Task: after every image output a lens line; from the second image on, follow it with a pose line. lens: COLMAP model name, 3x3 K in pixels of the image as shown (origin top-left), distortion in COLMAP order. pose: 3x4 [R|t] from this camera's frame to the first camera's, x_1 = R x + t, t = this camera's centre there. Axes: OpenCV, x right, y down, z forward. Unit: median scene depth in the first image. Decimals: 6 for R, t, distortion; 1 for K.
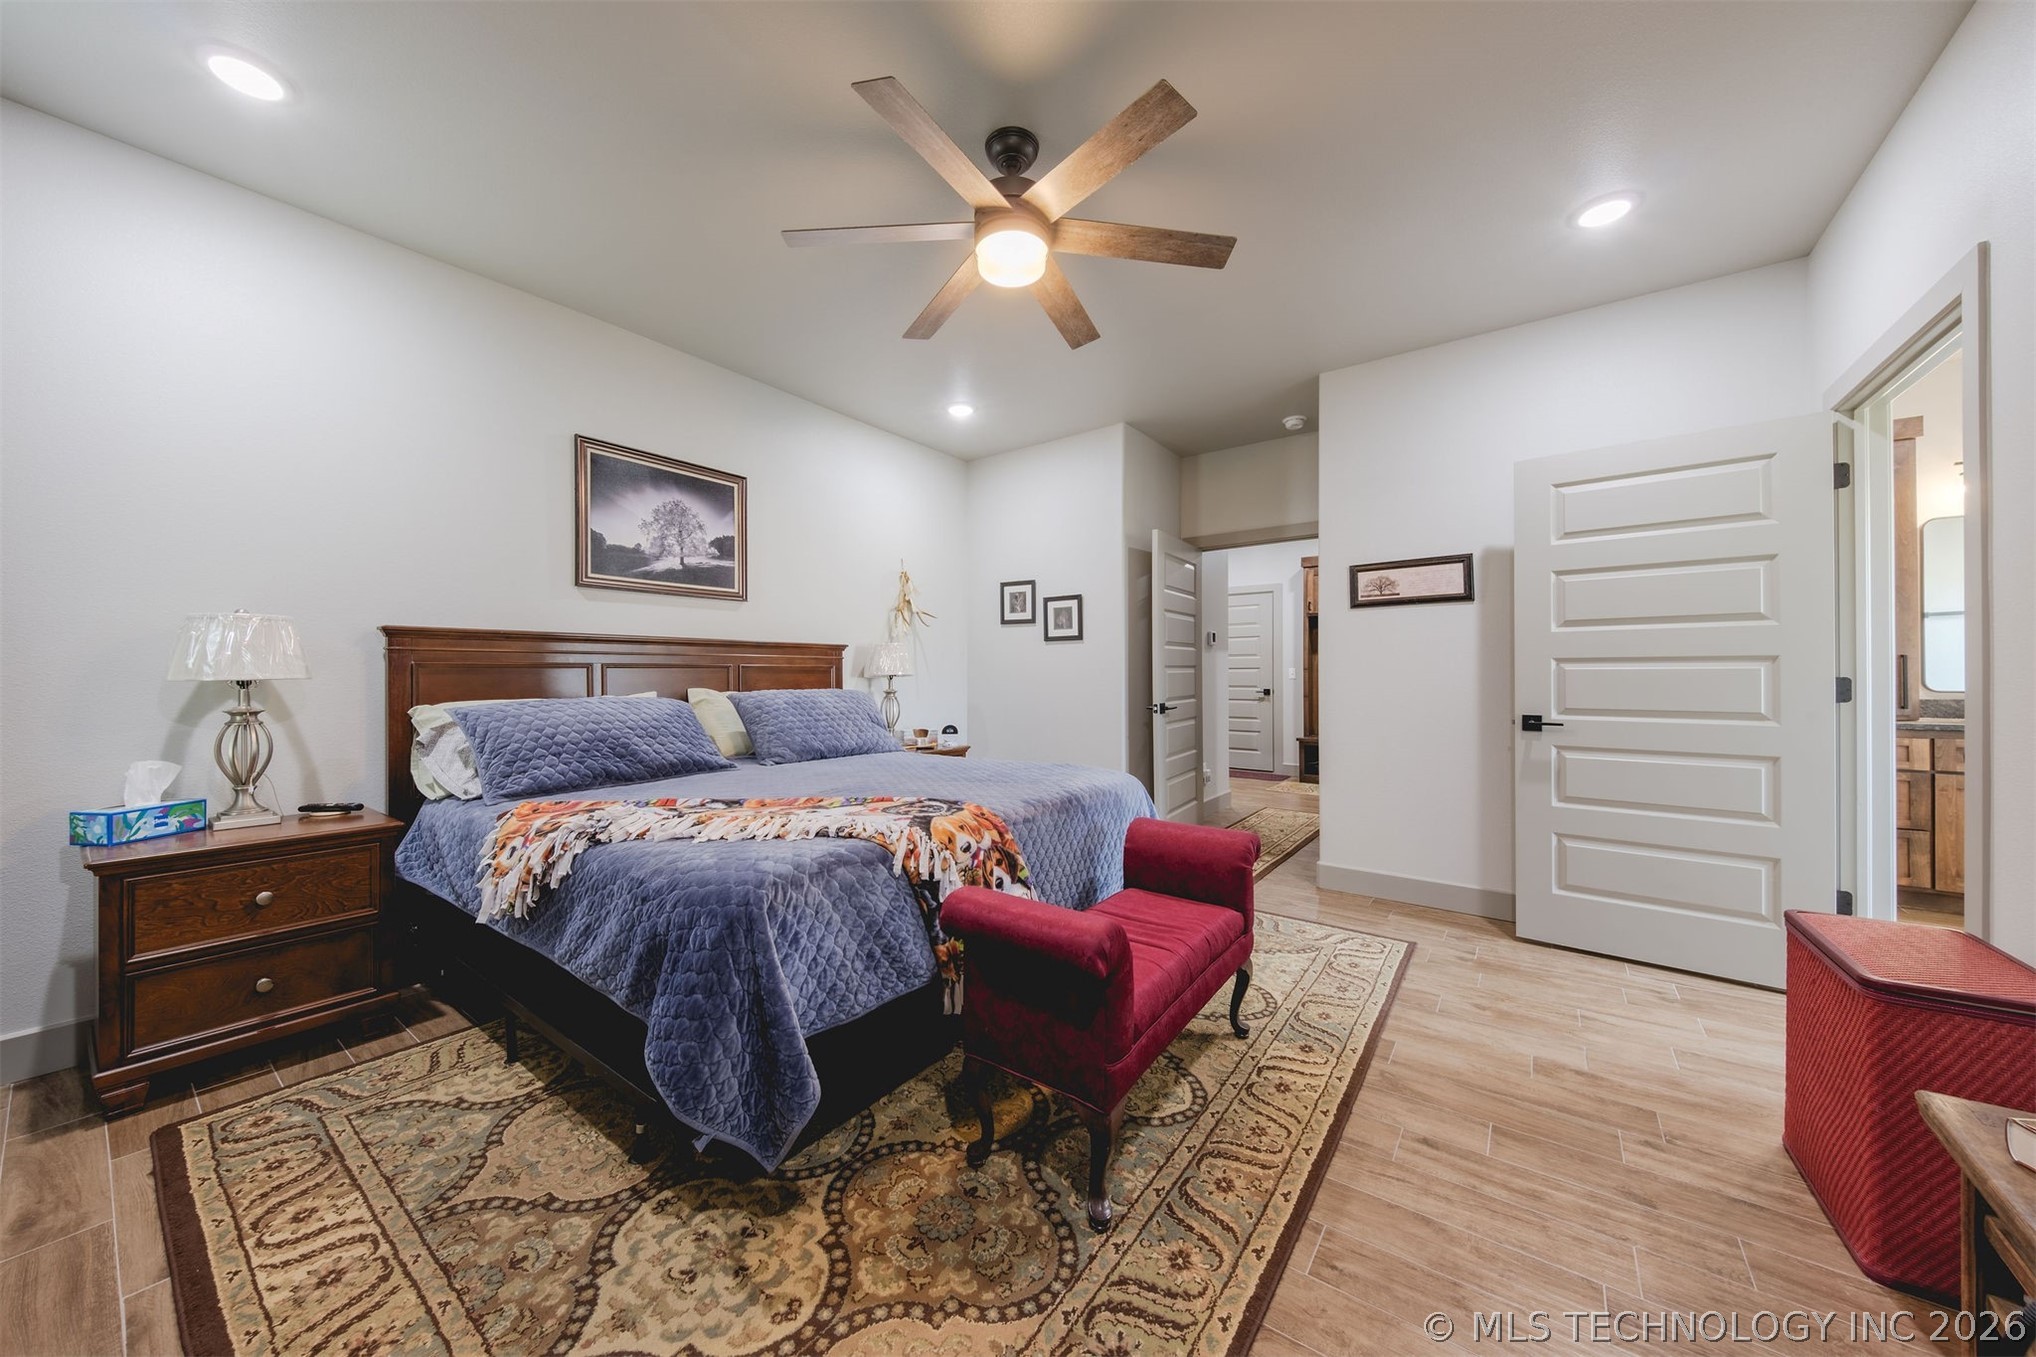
lens RADIAL K [[710.0, 0, 1018.0], [0, 710.0, 678.5], [0, 0, 1]] dist [0.032242, -0.000150]
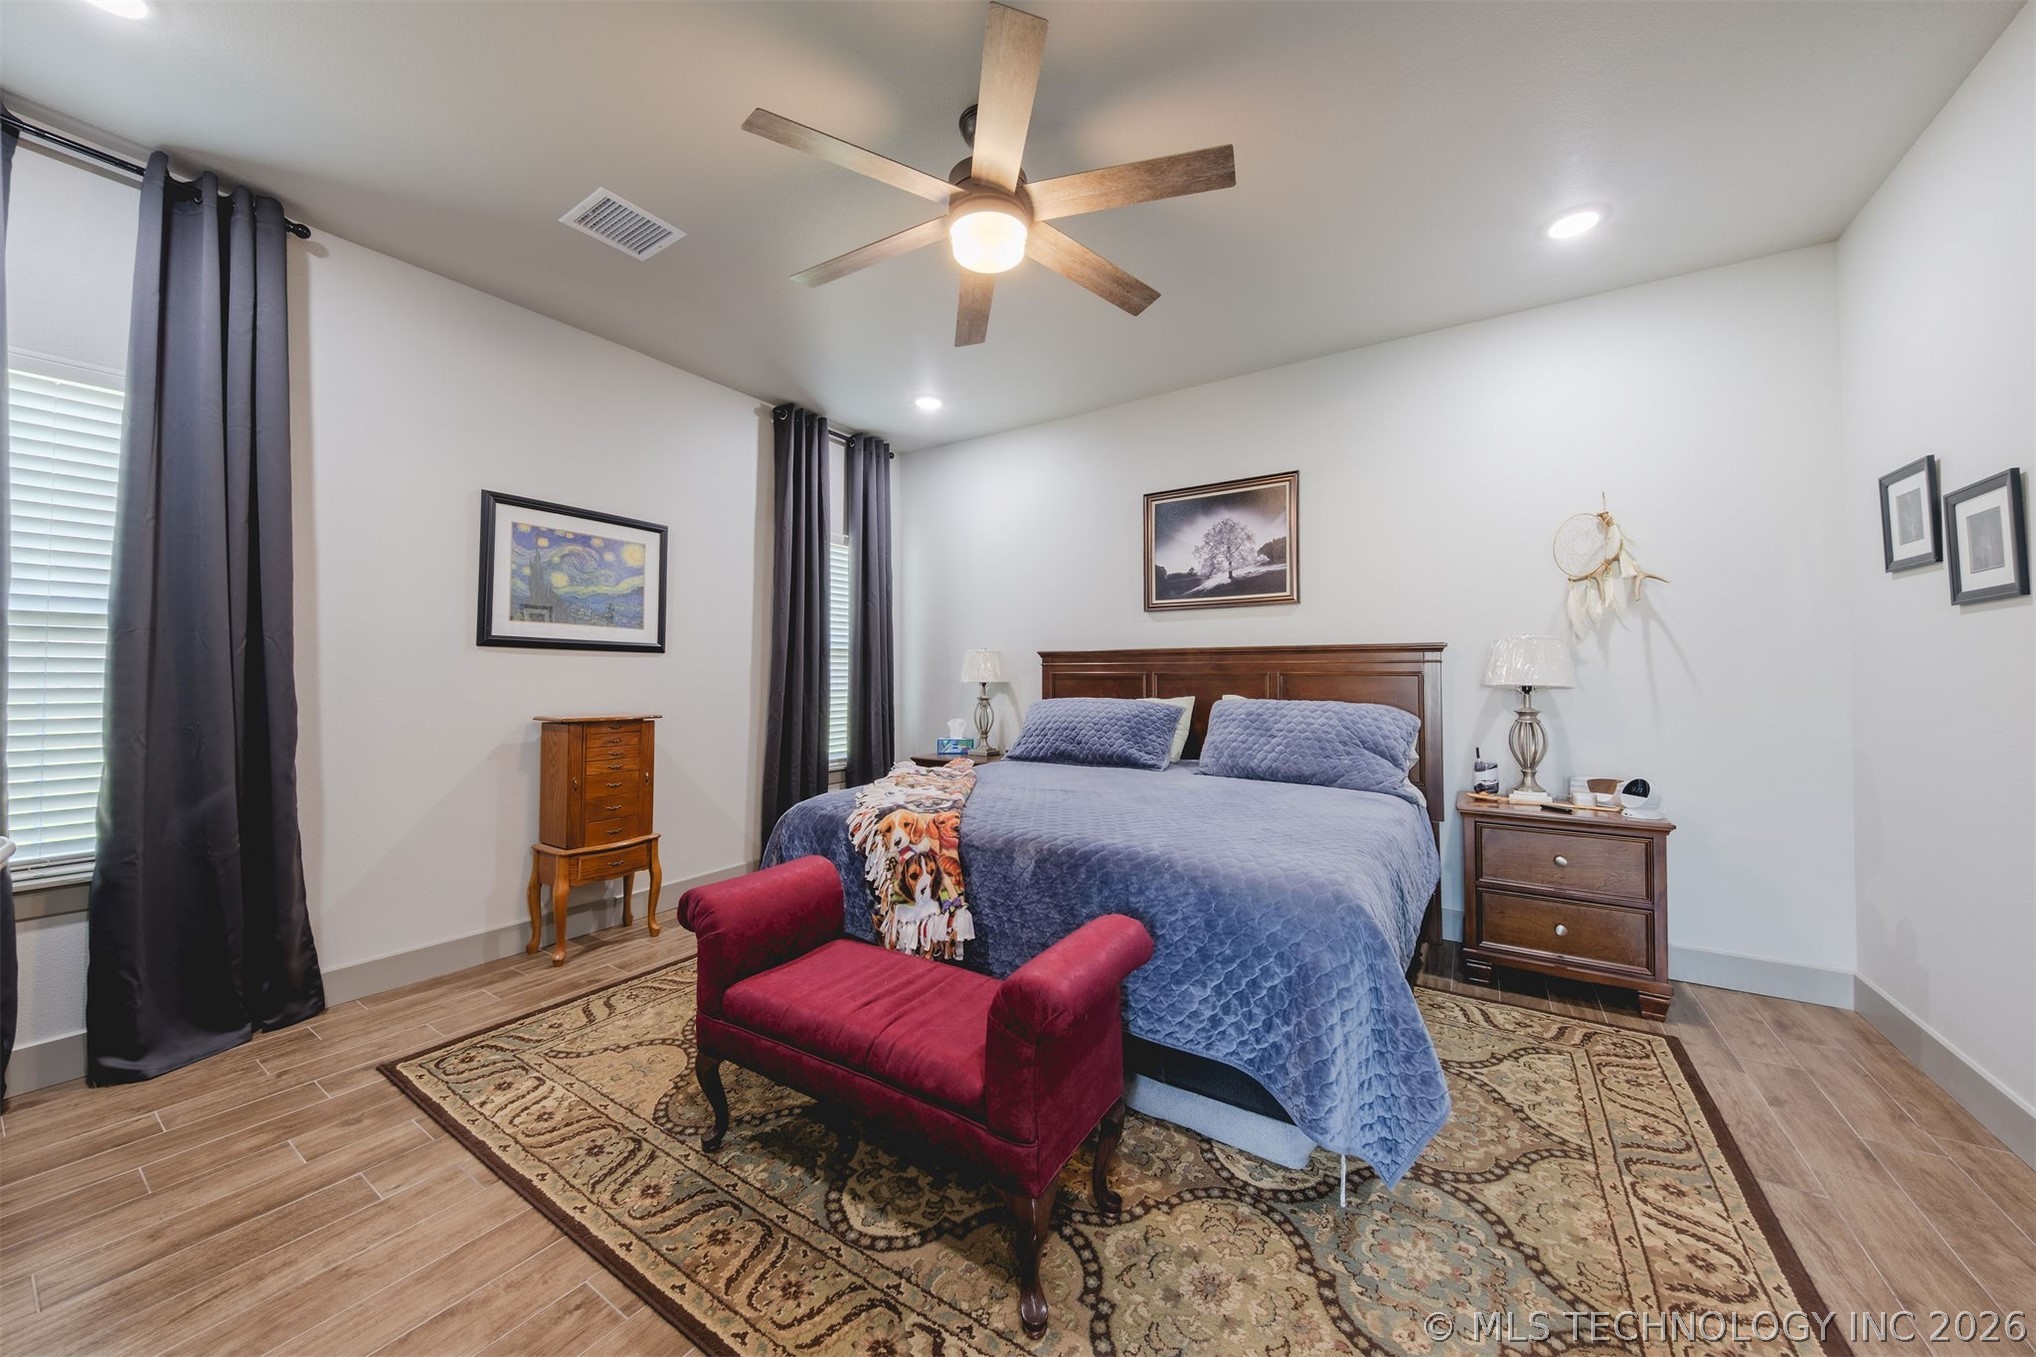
lens RADIAL K [[722.3, 0, 993.5], [0, 722.3, 665.9], [0, 0, 1]] dist [0.046531, -0.017253]
pose [[0.036790, -0.011632, -0.999255, 0.996340], [-0.010106, 0.999877, -0.012011, -0.022103], [0.999272, 0.010540, 0.036668, 1.036038]]
